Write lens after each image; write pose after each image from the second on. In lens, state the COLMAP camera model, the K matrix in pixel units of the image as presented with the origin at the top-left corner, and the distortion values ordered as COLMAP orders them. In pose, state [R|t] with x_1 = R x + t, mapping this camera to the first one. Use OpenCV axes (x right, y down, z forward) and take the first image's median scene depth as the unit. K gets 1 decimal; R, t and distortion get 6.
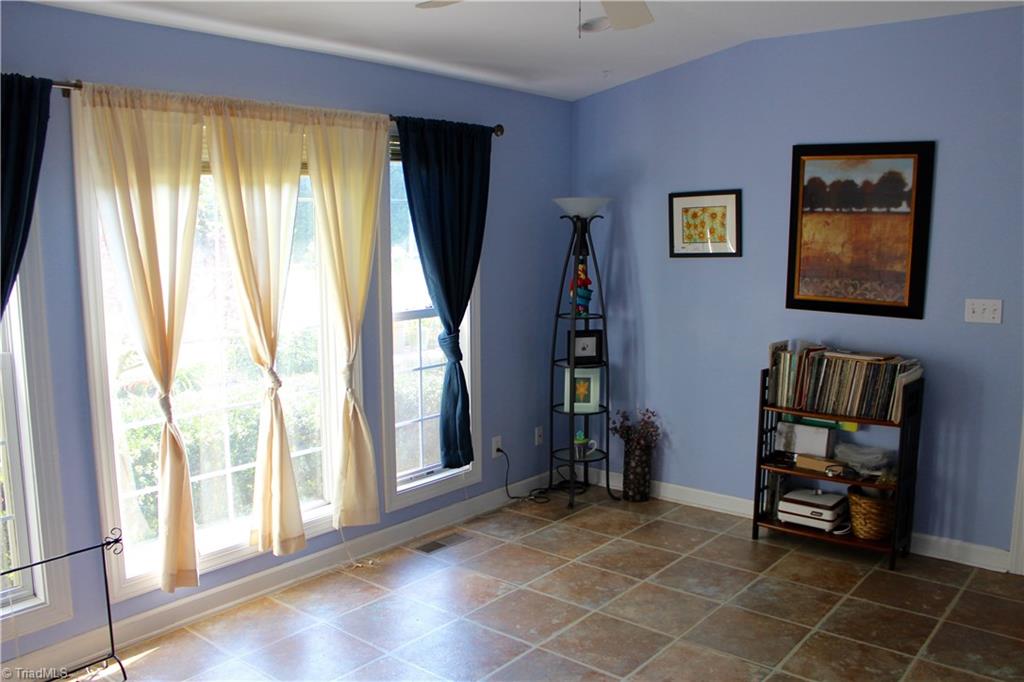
lens RADIAL K [[865.5, 0, 518.6], [0, 865.5, 349.8], [0, 0, 1]] dist [-0.184100, 0.158542]
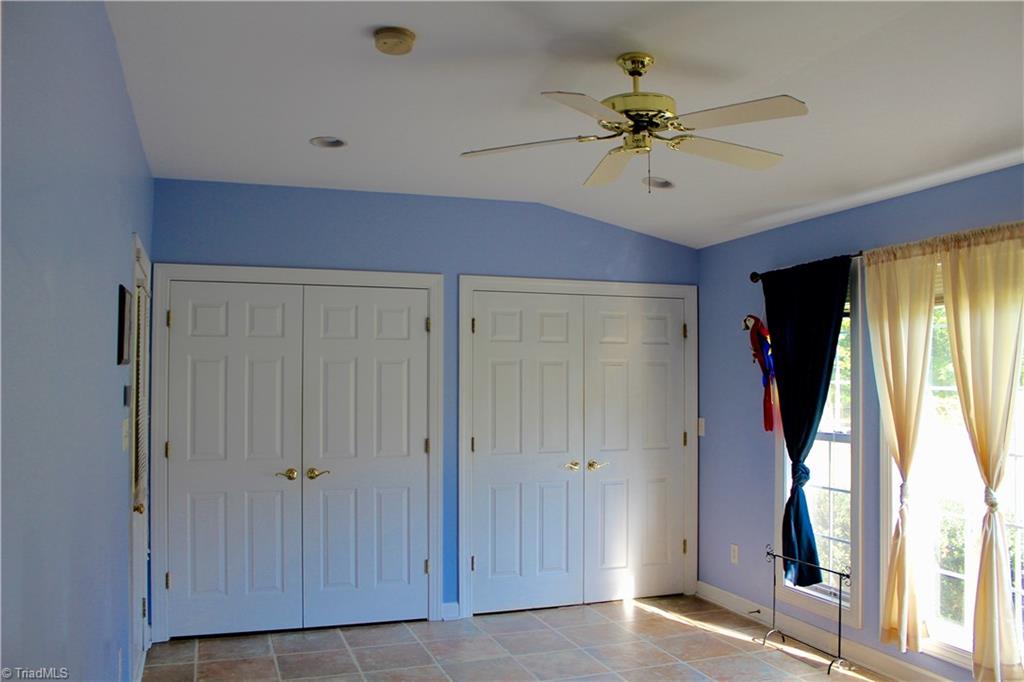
lens RADIAL K [[865.5, 0, 518.6], [0, 865.5, 349.8], [0, 0, 1]] dist [-0.184100, 0.158542]
pose [[-0.522920, 0.011471, -0.852304, 0.938059], [-0.071369, 0.995809, 0.057190, -0.174391], [0.849389, 0.090734, -0.519910, 1.139339]]
